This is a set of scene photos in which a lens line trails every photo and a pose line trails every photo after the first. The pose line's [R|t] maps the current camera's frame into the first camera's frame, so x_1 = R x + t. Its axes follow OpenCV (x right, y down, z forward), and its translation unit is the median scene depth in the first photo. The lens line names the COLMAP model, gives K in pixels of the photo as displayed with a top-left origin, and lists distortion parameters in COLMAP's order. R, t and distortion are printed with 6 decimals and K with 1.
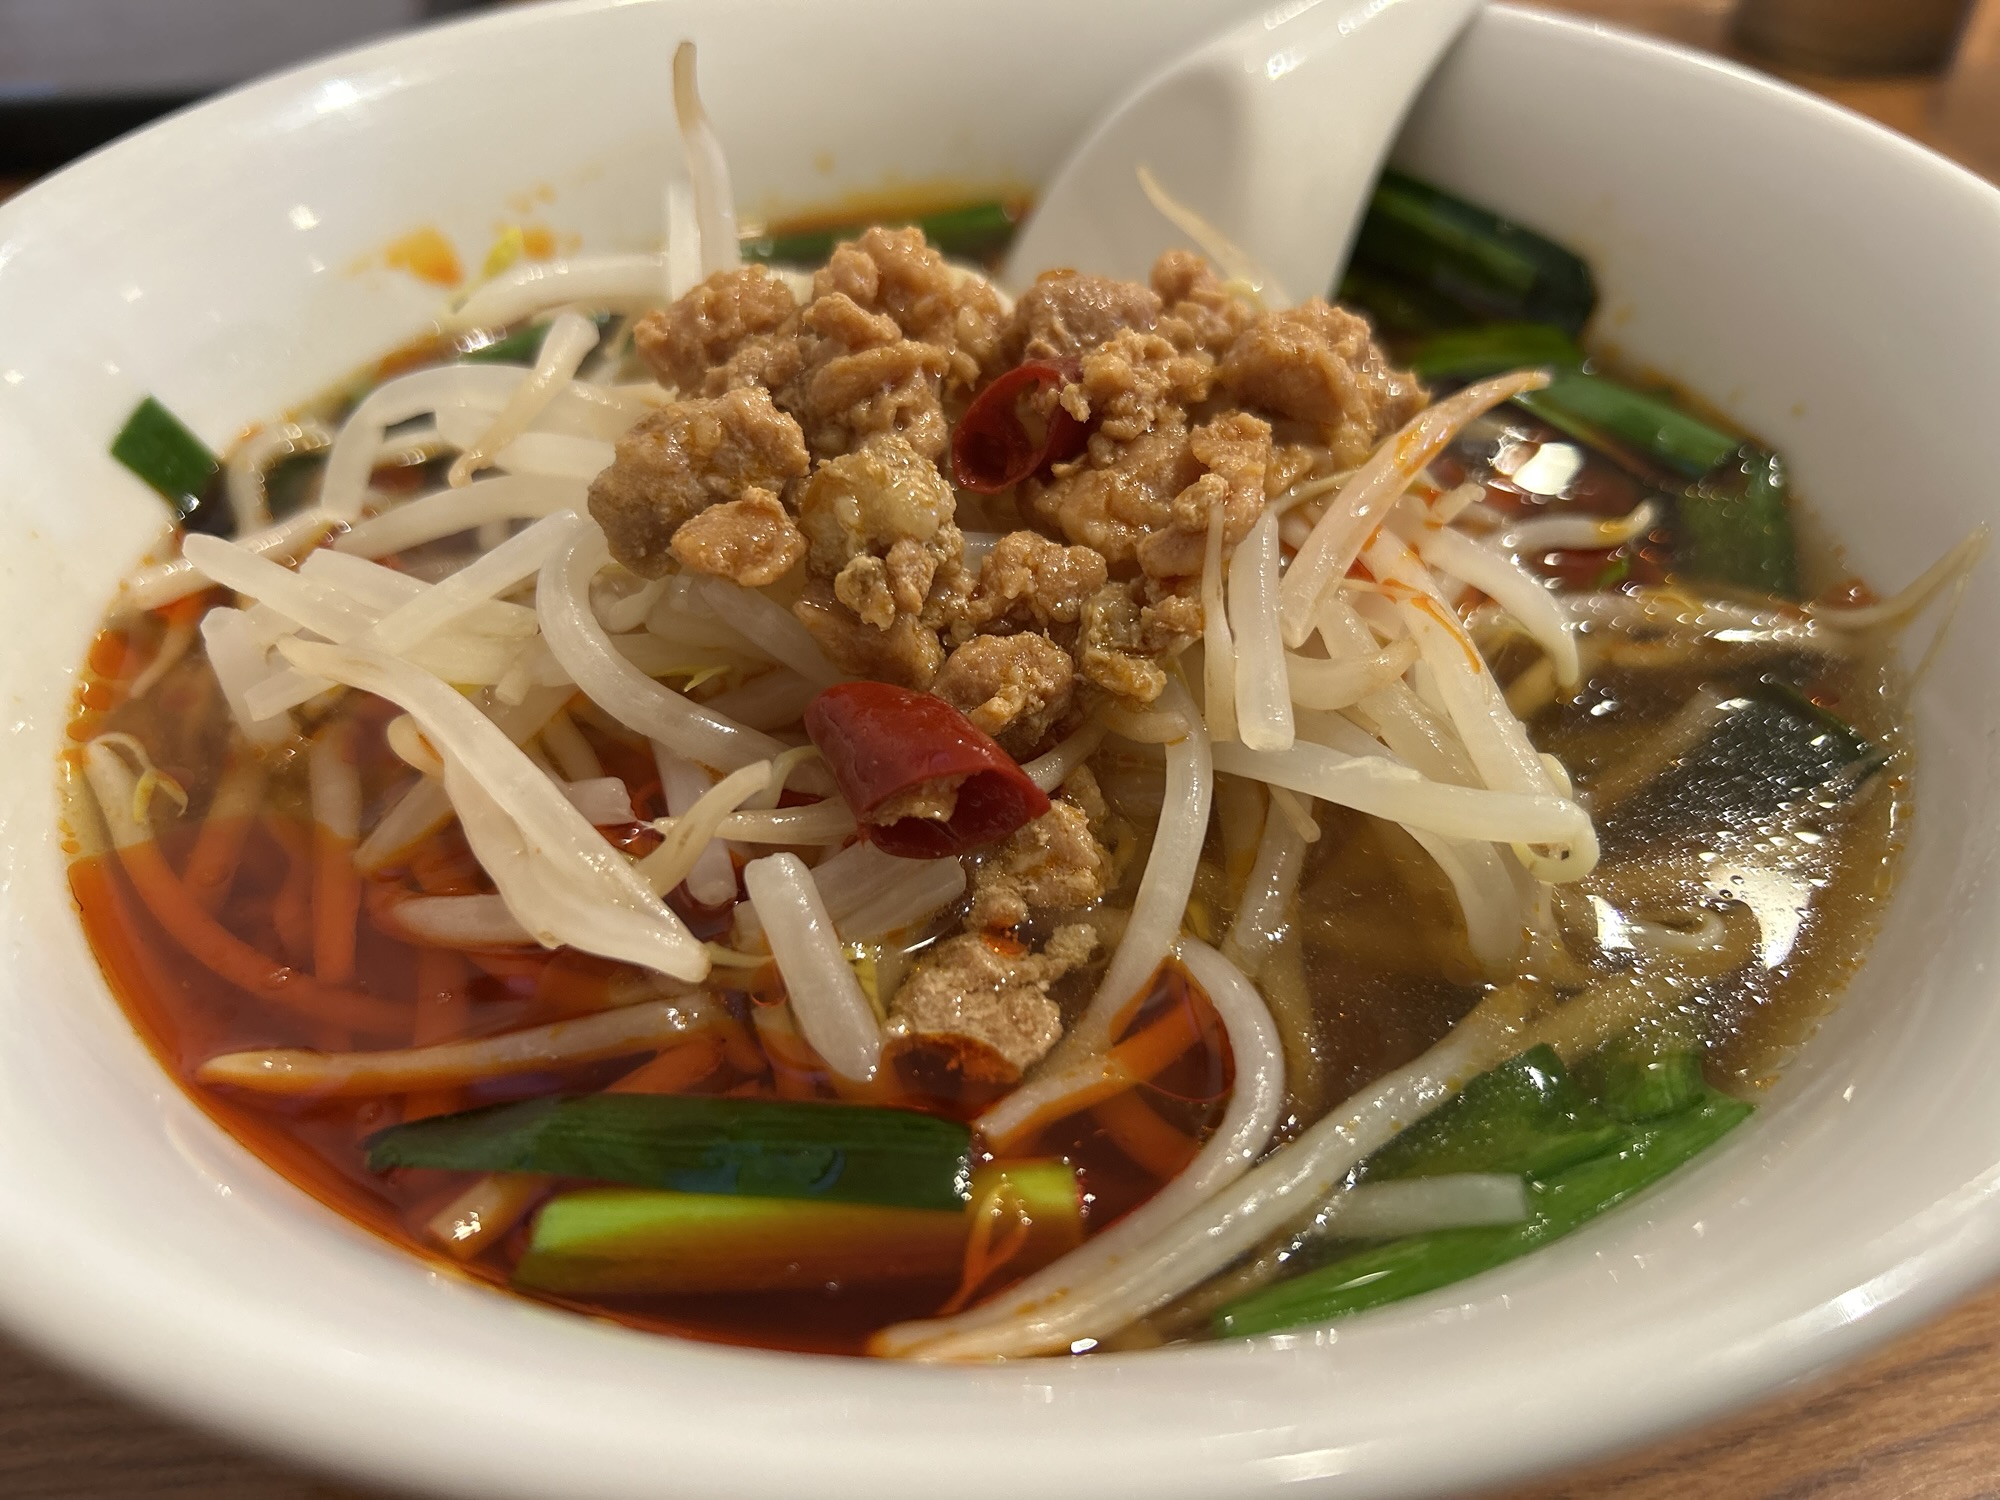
lens RADIAL K [[1534.1, 0, 1000.0], [0, 1534.1, 750.0], [0, 0, 1]] dist [-0.007876, -0.004265]
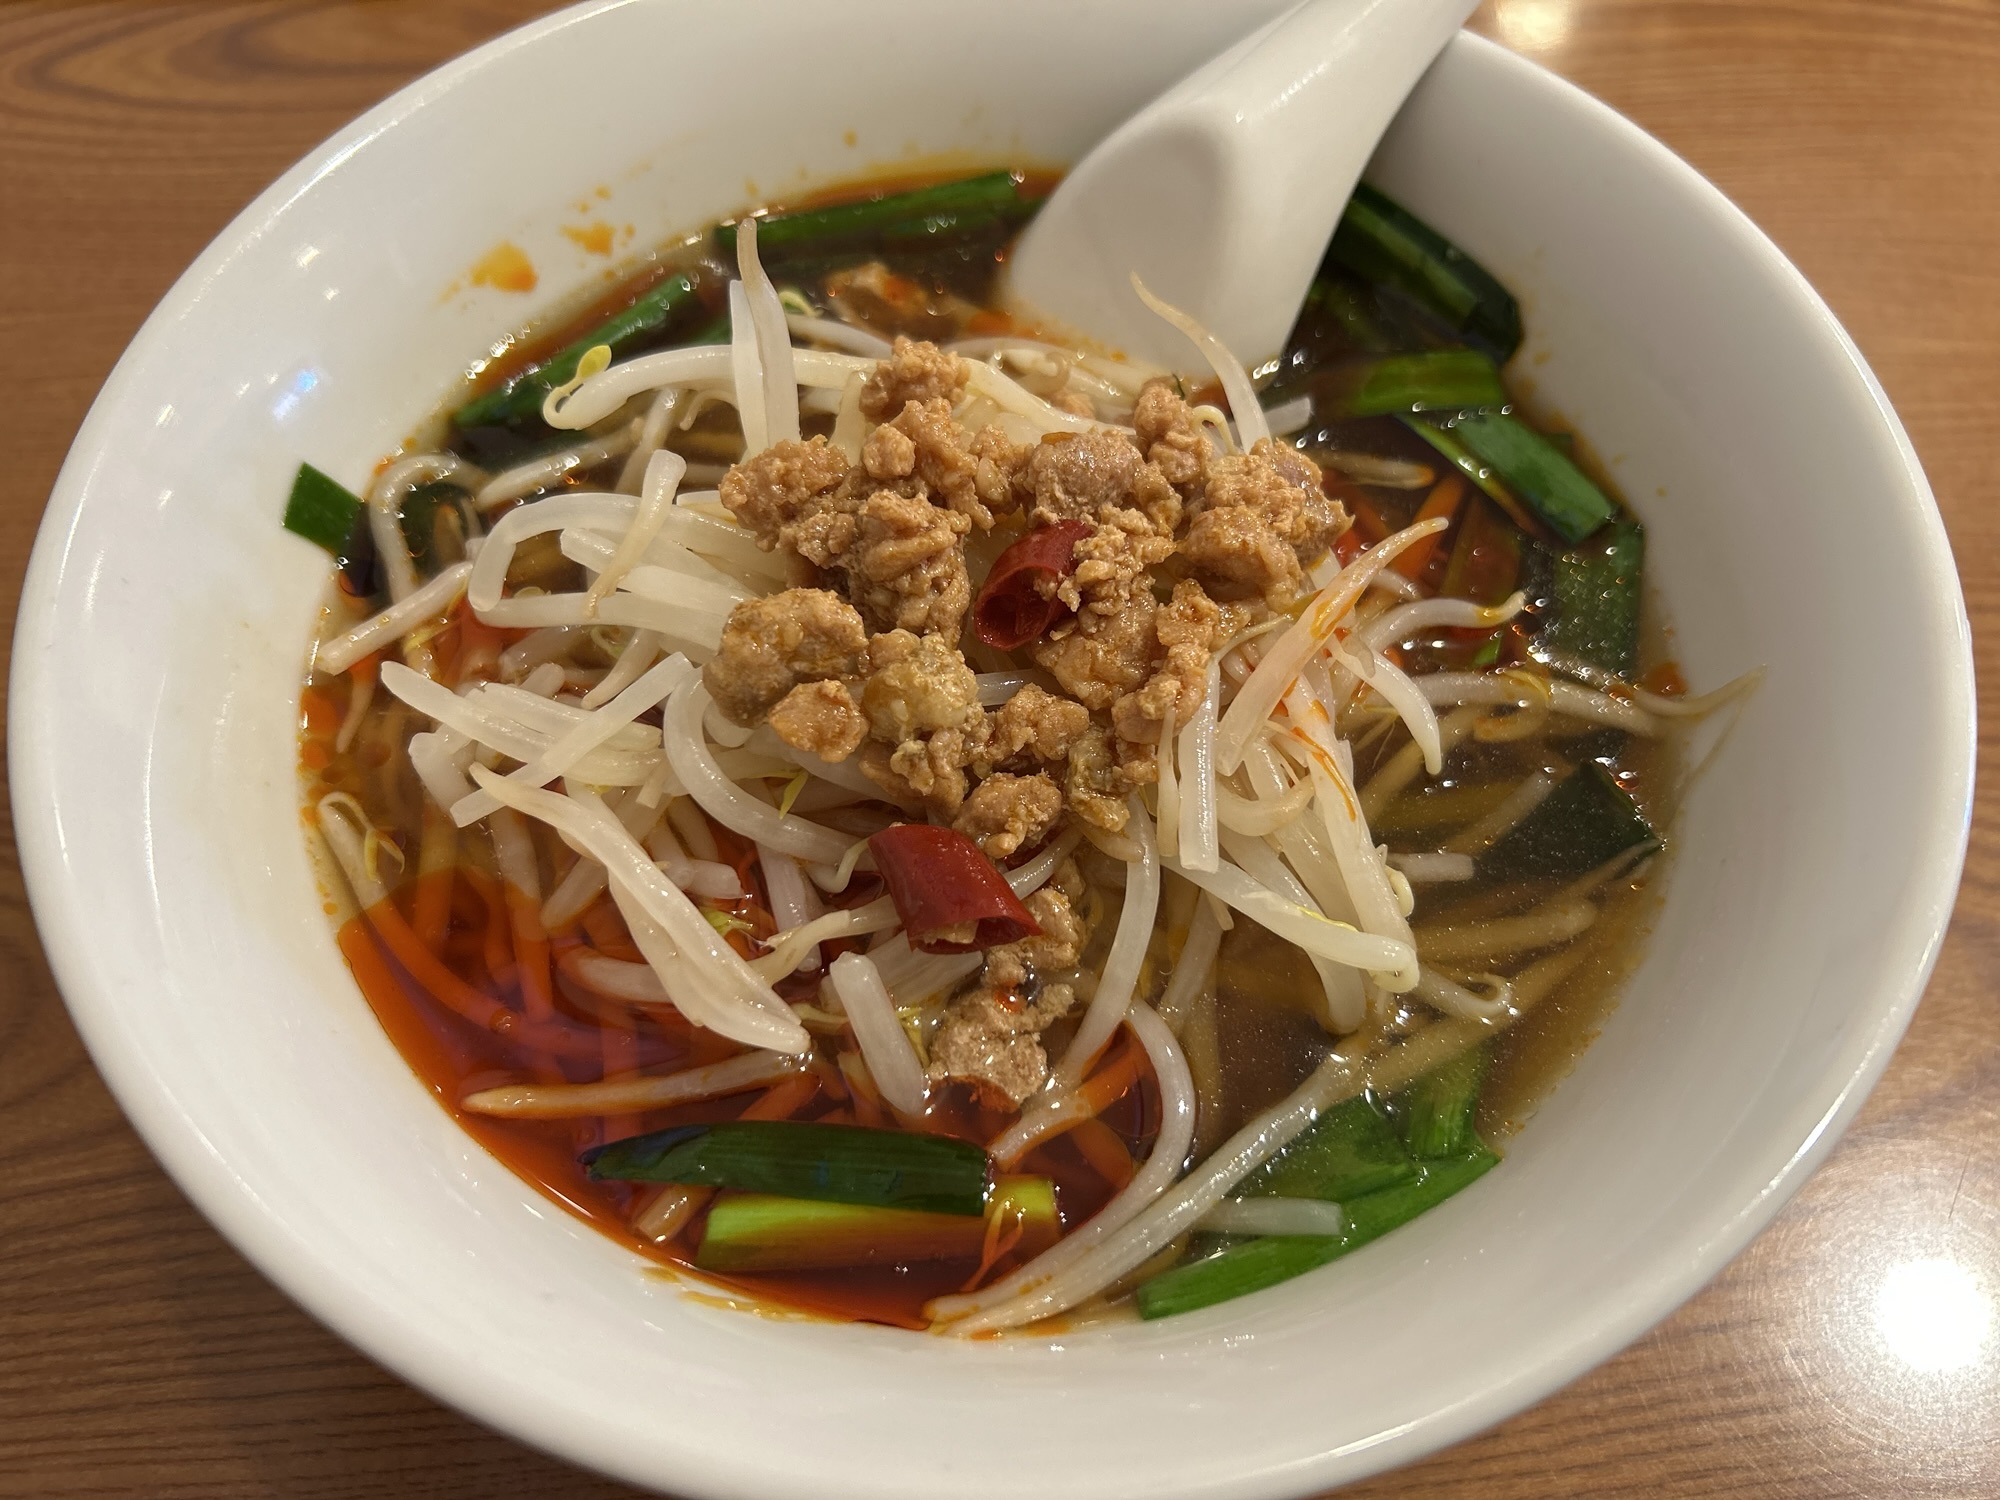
lens RADIAL K [[1491.6, 0, 1000.0], [0, 1491.6, 750.0], [0, 0, 1]] dist [0.013586, 0.004563]
pose [[0.999843, 0.012844, 0.012222, -0.025029], [-0.015579, 0.965529, 0.259829, -0.448900], [-0.008464, -0.259979, 0.965577, -0.278478]]
